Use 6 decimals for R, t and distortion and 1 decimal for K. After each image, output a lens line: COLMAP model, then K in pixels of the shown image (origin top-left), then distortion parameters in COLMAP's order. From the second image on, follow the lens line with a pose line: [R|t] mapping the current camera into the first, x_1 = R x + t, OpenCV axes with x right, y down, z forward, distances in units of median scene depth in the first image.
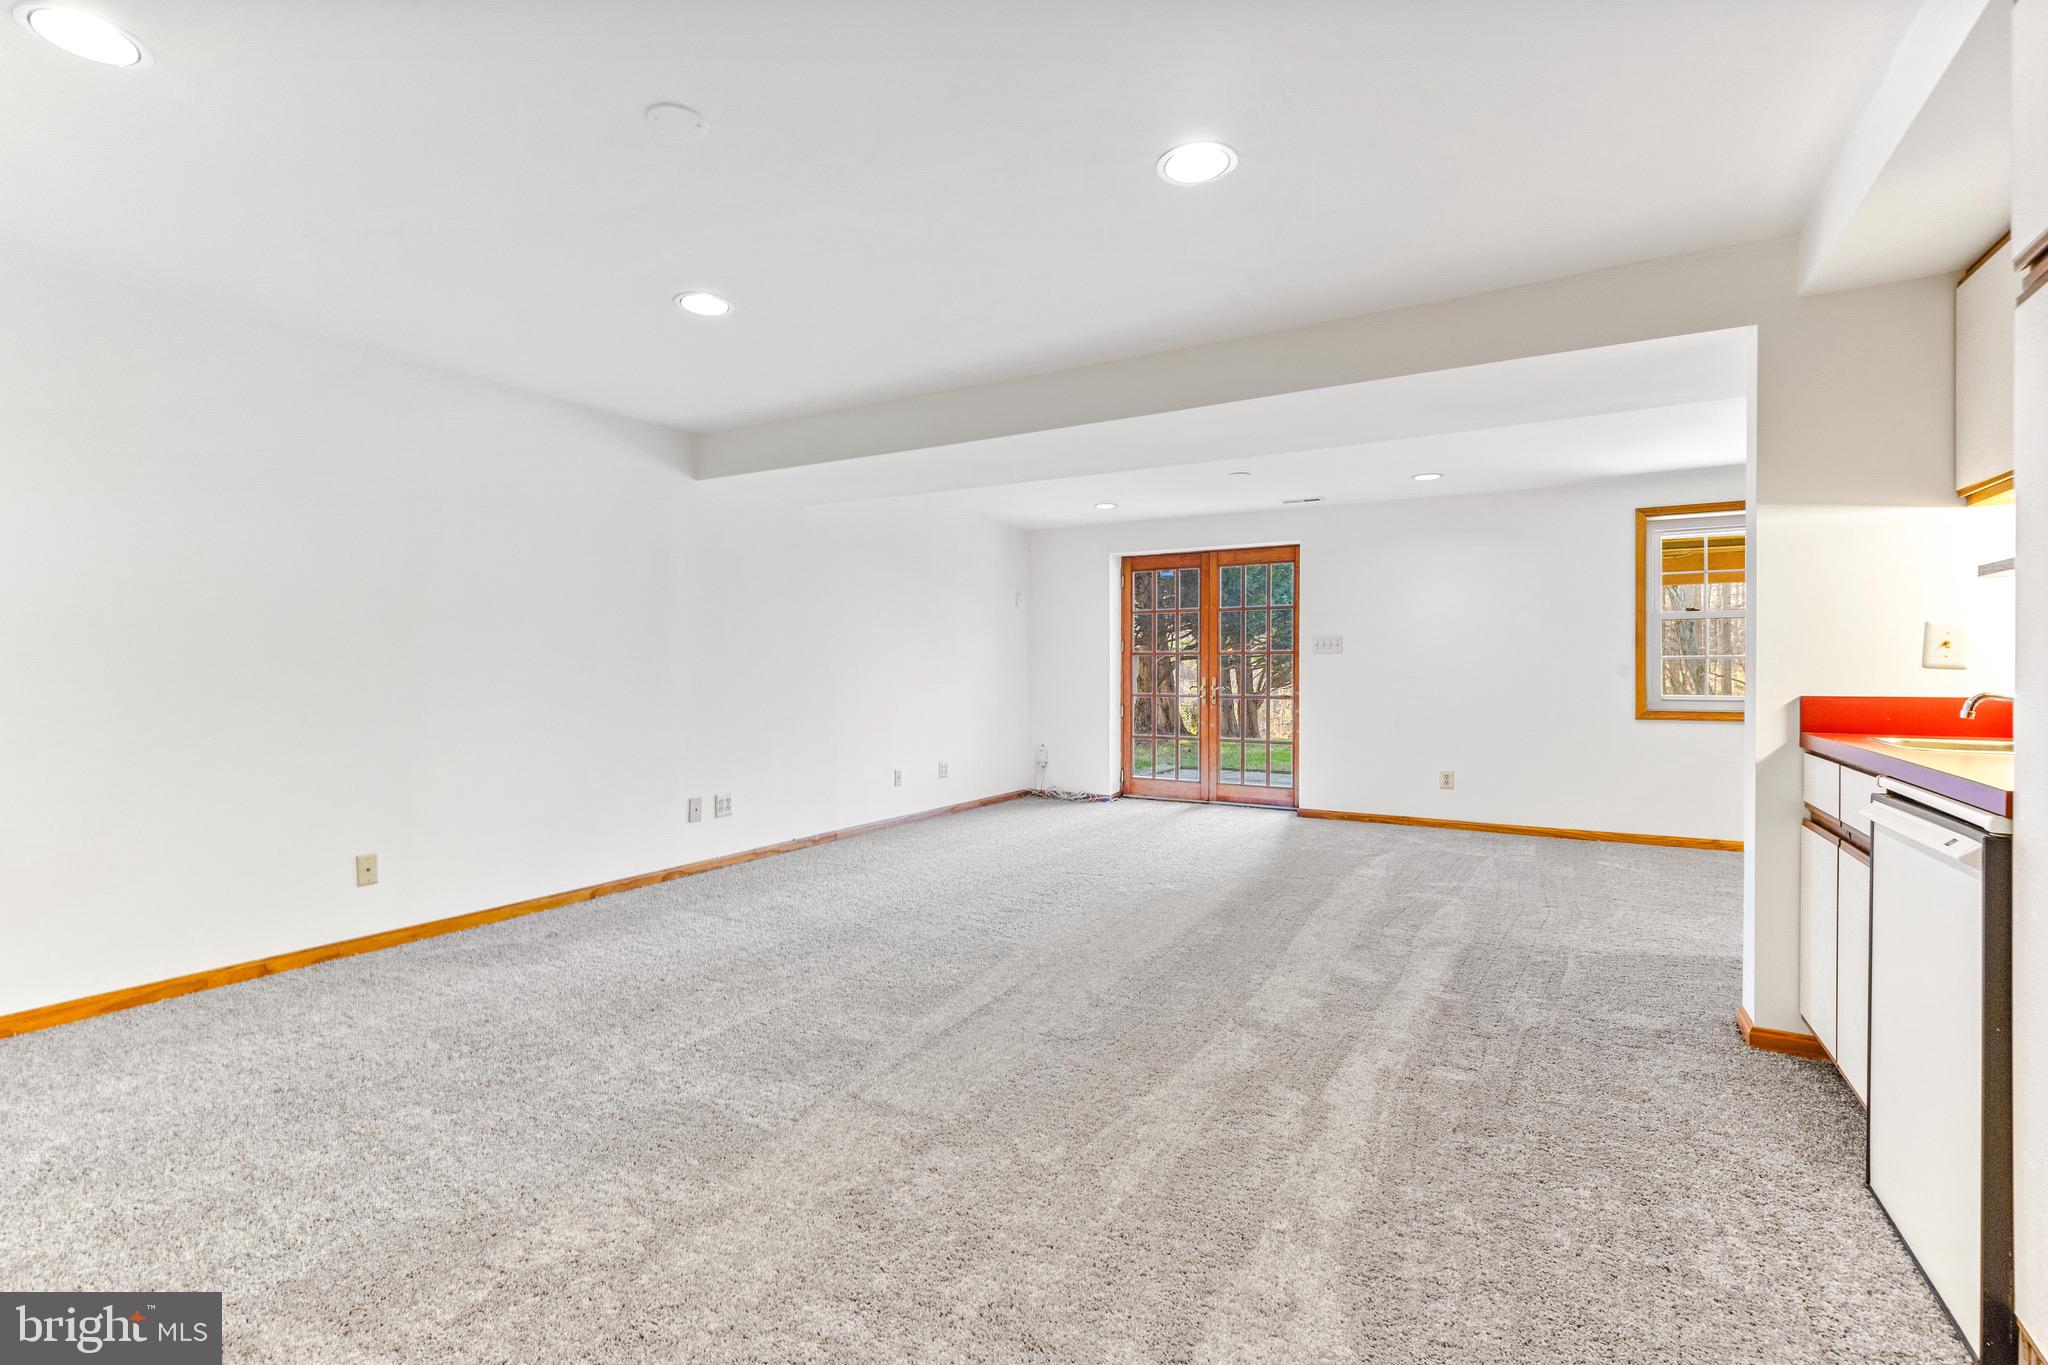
lens RADIAL K [[920.5, 0, 1027.7], [0, 920.5, 676.2], [0, 0, 1]] dist [0.001476, -0.001041]
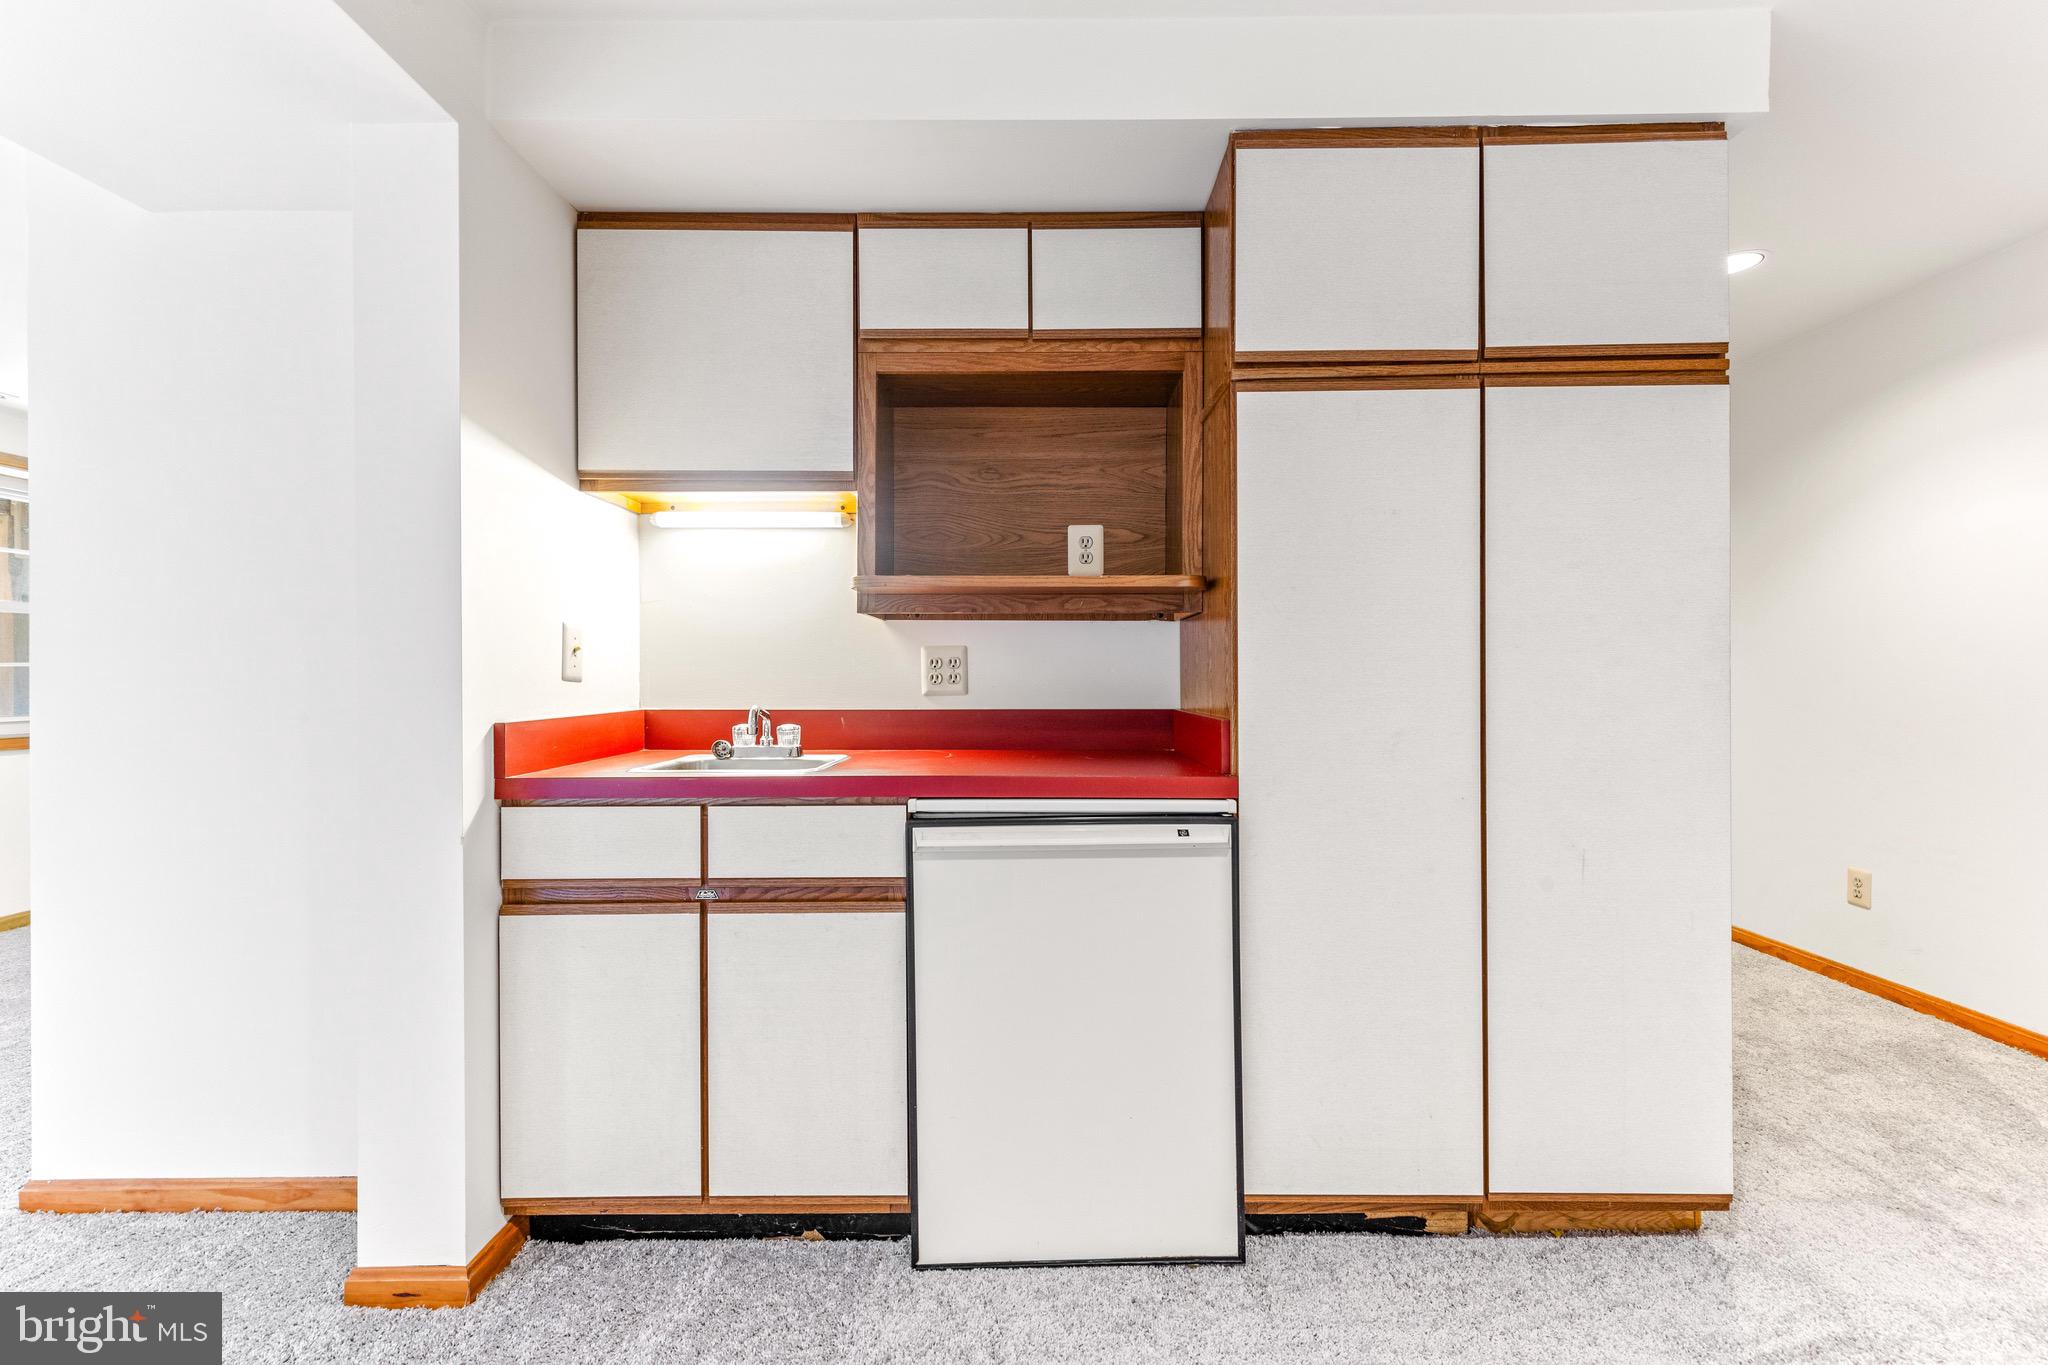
lens RADIAL K [[978.4, 0, 1032.9], [0, 978.4, 672.5], [0, 0, 1]] dist [0.012157, 0.000437]
pose [[-0.500011, 0.004973, 0.866005, 0.019059], [0.011060, 0.999939, 0.000643, -0.009136], [-0.865949, 0.009900, -0.500035, 0.774411]]
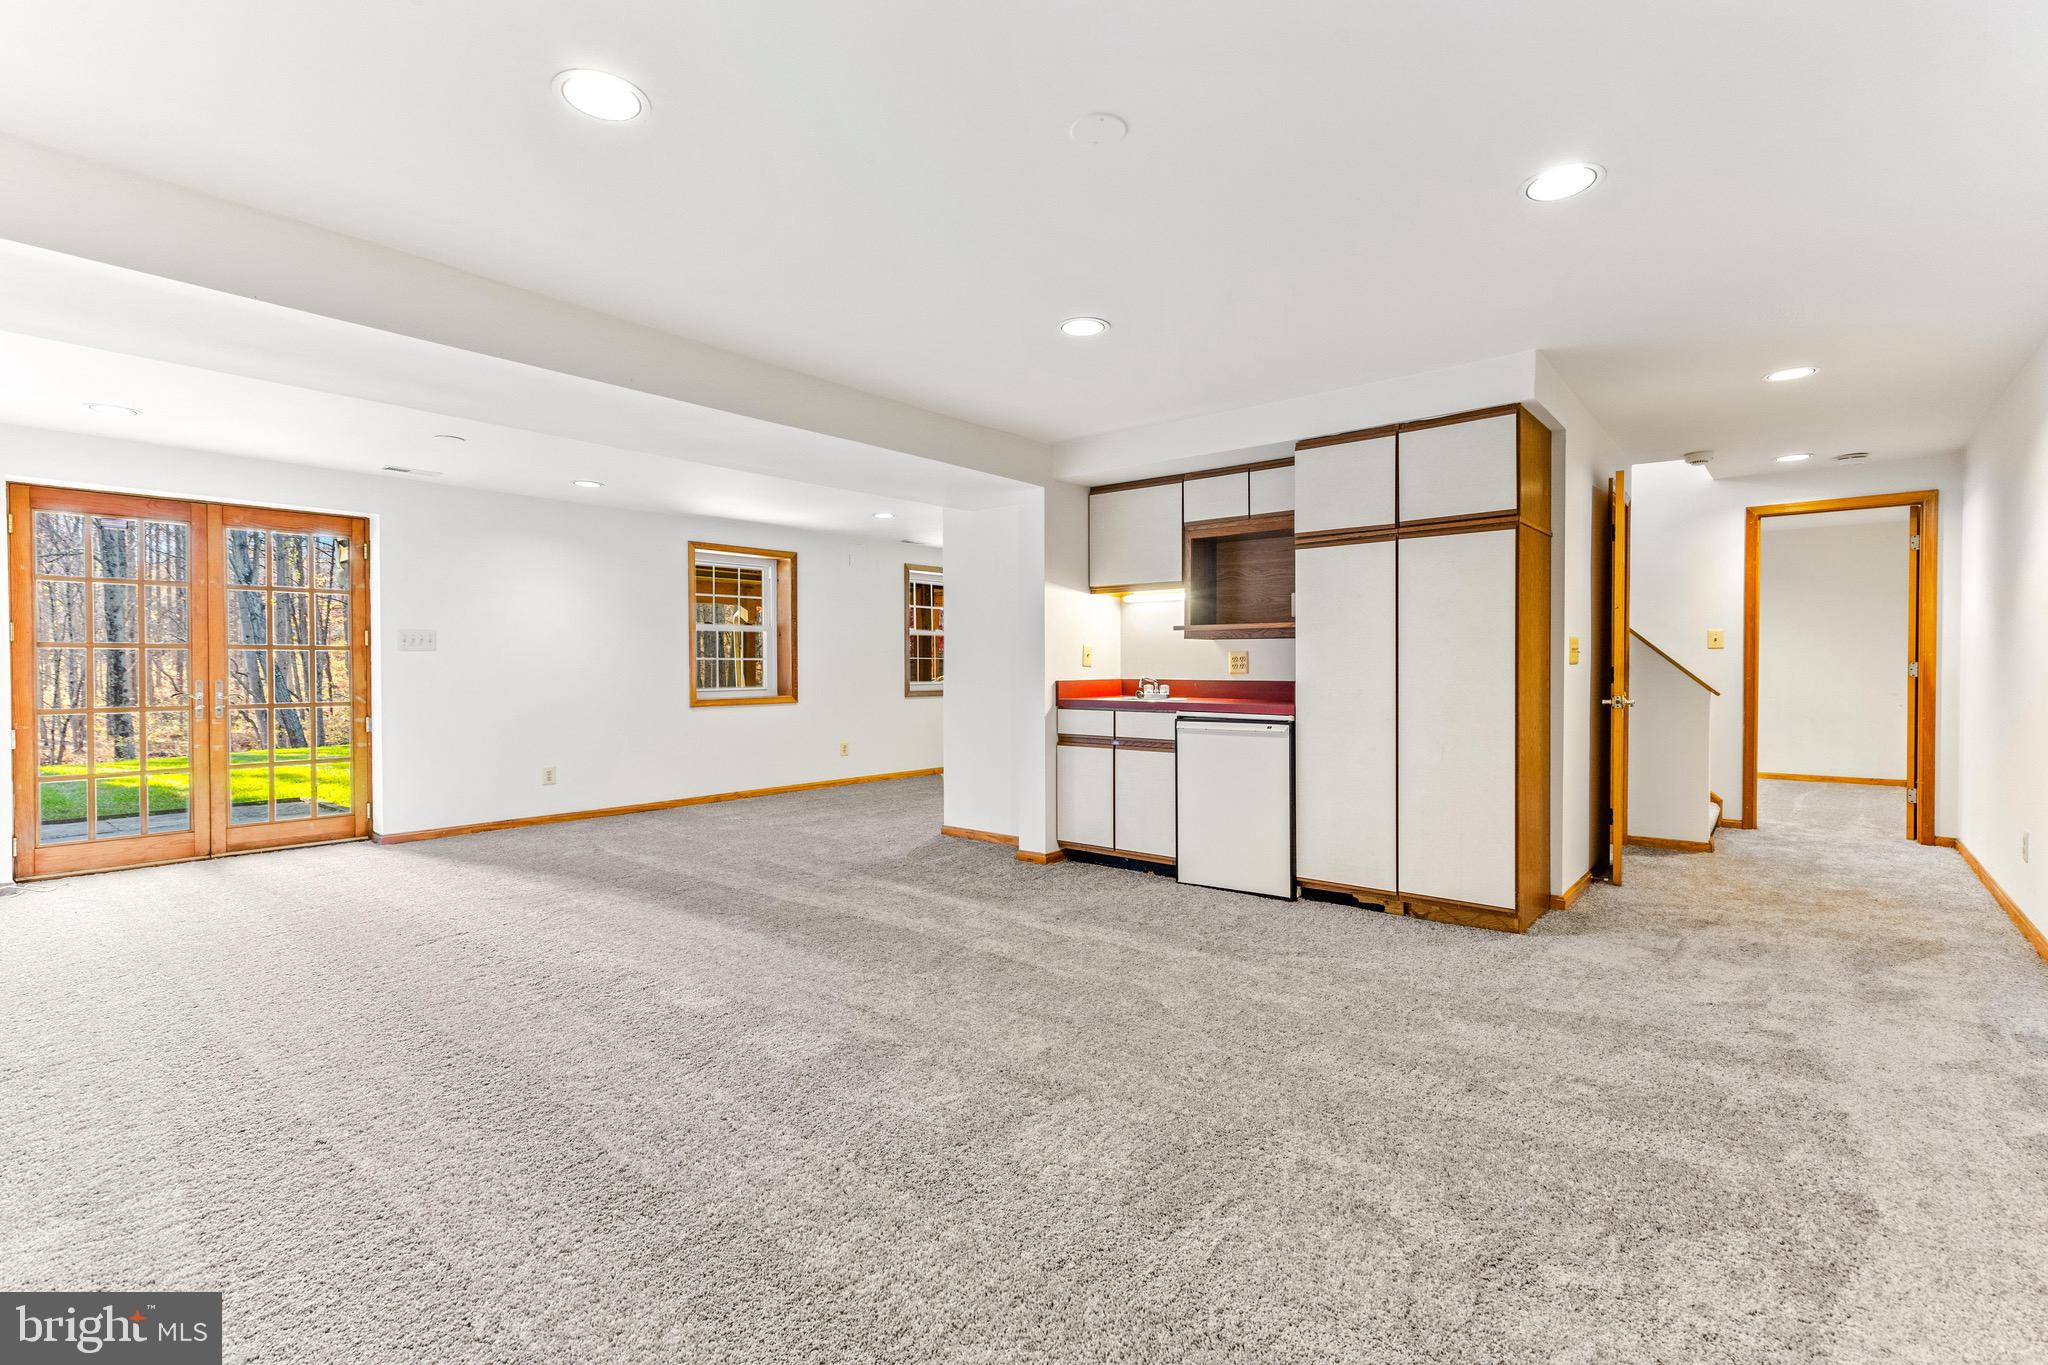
lens RADIAL K [[920.5, 0, 1031.4], [0, 920.5, 678.3], [0, 0, 1]] dist [0.001476, -0.001041]
pose [[0.162897, -0.013398, 0.986552, -0.853925], [0.009436, 0.999883, 0.012021, -0.006250], [-0.986598, 0.007350, 0.163004, 0.554986]]
